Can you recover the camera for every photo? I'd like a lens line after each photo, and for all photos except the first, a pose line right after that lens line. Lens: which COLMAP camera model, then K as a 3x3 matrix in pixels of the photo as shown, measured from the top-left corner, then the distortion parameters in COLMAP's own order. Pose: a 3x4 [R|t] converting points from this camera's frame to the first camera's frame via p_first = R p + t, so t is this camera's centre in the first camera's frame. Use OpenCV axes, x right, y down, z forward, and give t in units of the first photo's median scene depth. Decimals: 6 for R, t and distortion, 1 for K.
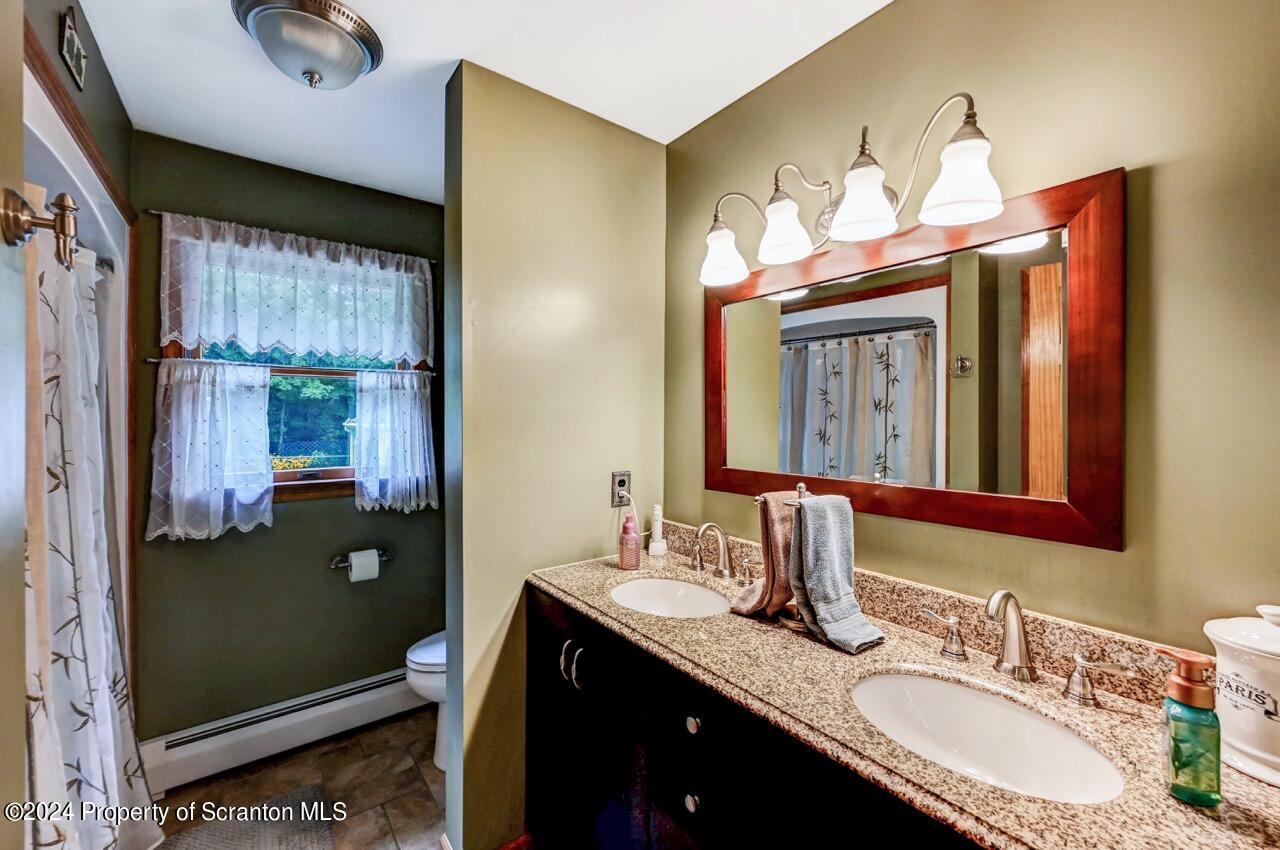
lens RADIAL K [[513.0, 0, 635.6], [0, 513.0, 422.2], [0, 0, 1]] dist [0.001266, 0.000589]
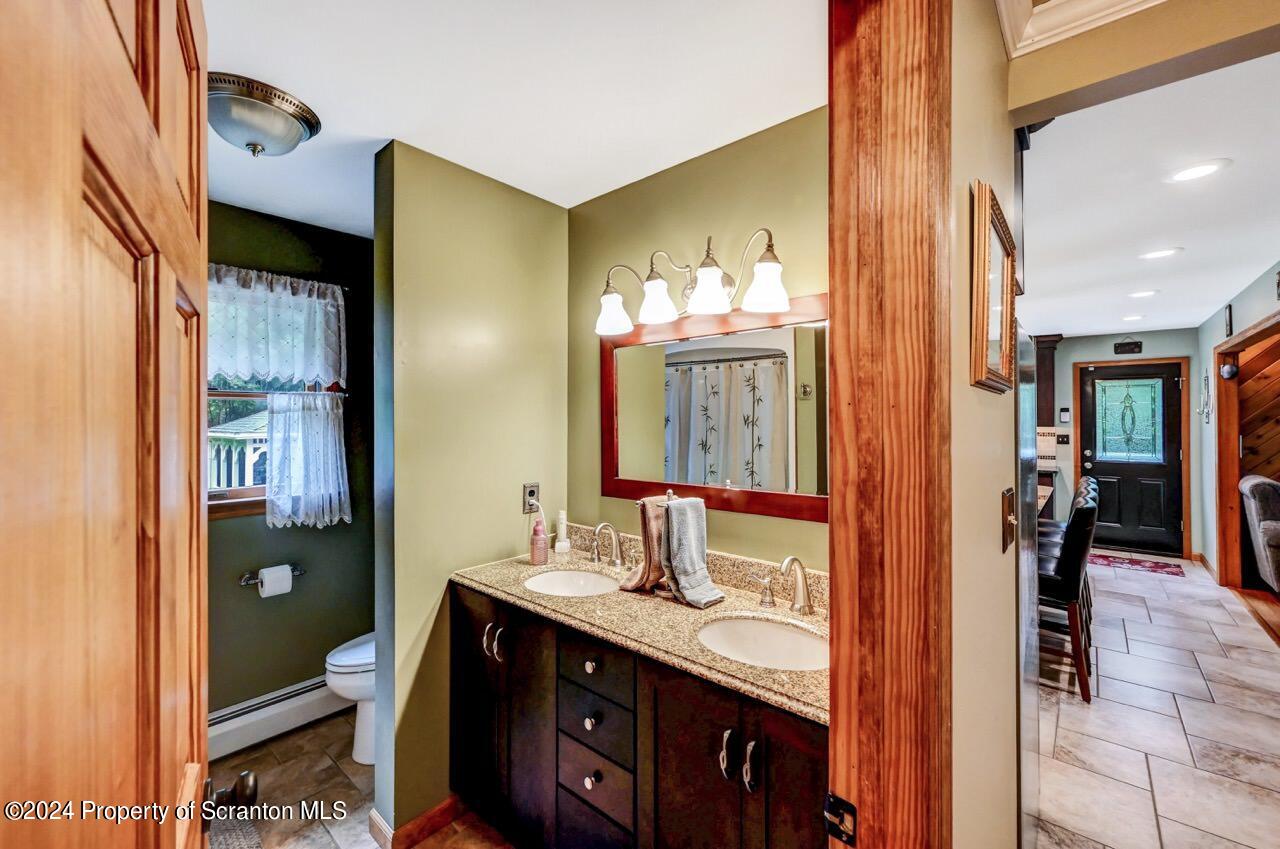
lens RADIAL K [[508.2, 0, 647.0], [0, 508.2, 421.6], [0, 0, 1]] dist [-0.000353, -0.000100]
pose [[0.977569, -0.004315, 0.210569, -0.015635], [0.006898, 0.999910, -0.011533, -0.038037], [-0.210500, 0.012727, 0.977511, -0.249097]]
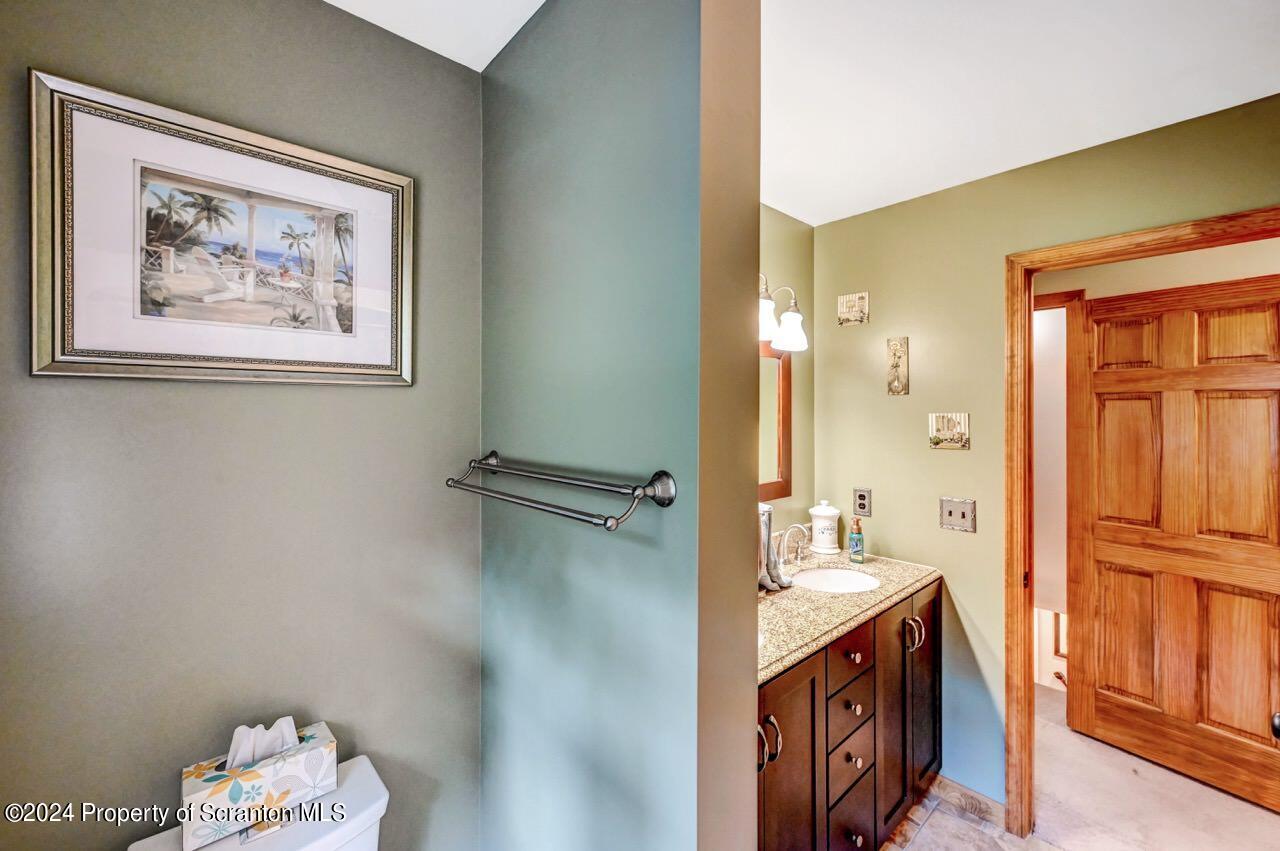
lens RADIAL K [[517.1, 0, 636.7], [0, 517.1, 408.2], [0, 0, 1]] dist [0.000447, 0.000111]
pose [[-0.078543, 0.002114, 0.996908, -0.897572], [0.007326, 0.999972, -0.001543, -0.107798], [-0.996884, 0.007182, -0.078557, 1.144293]]
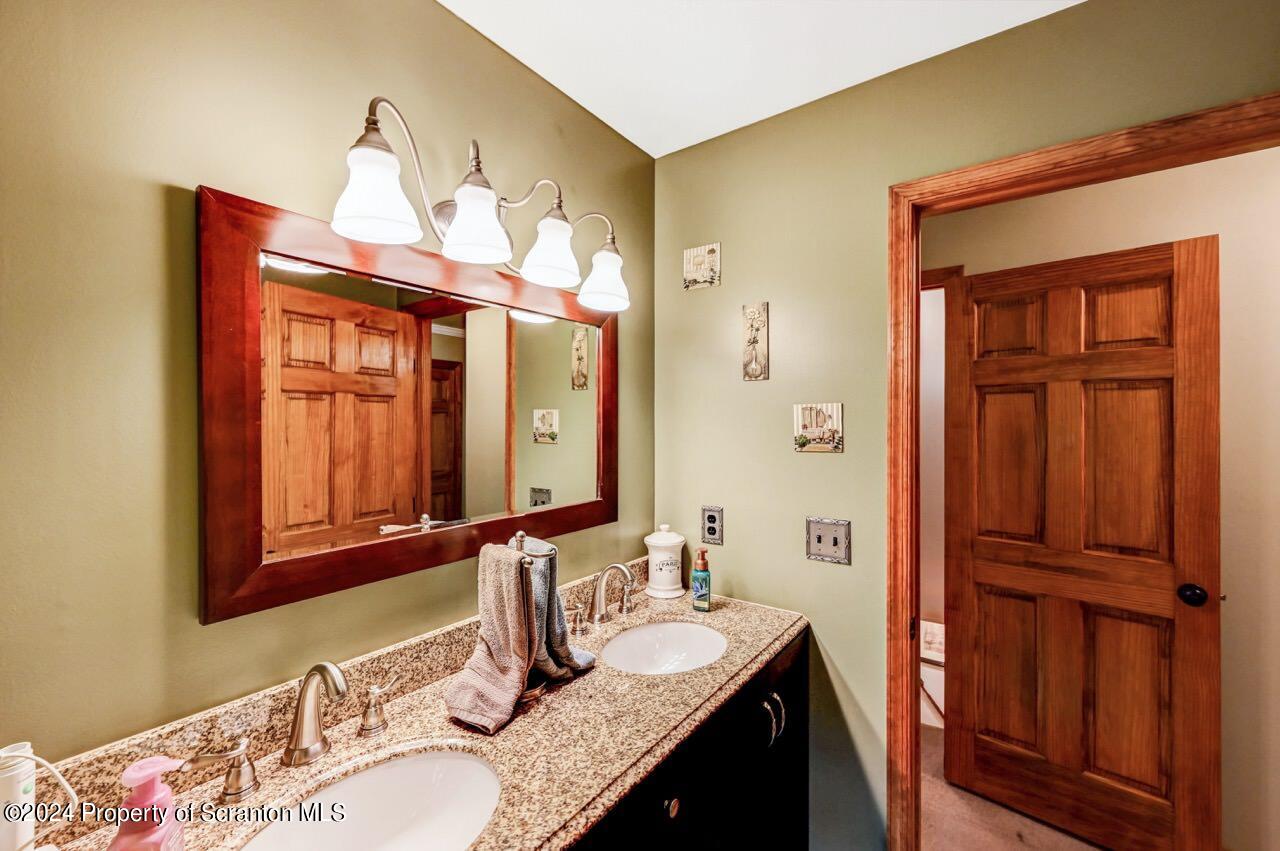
lens RADIAL K [[513.0, 0, 635.6], [0, 513.0, 422.7], [0, 0, 1]] dist [0.001266, 0.000589]
pose [[-0.273512, -0.000728, 0.961868, -0.475950], [0.005540, 0.999982, 0.002332, -0.058801], [-0.961853, 0.005967, -0.273503, 0.838334]]
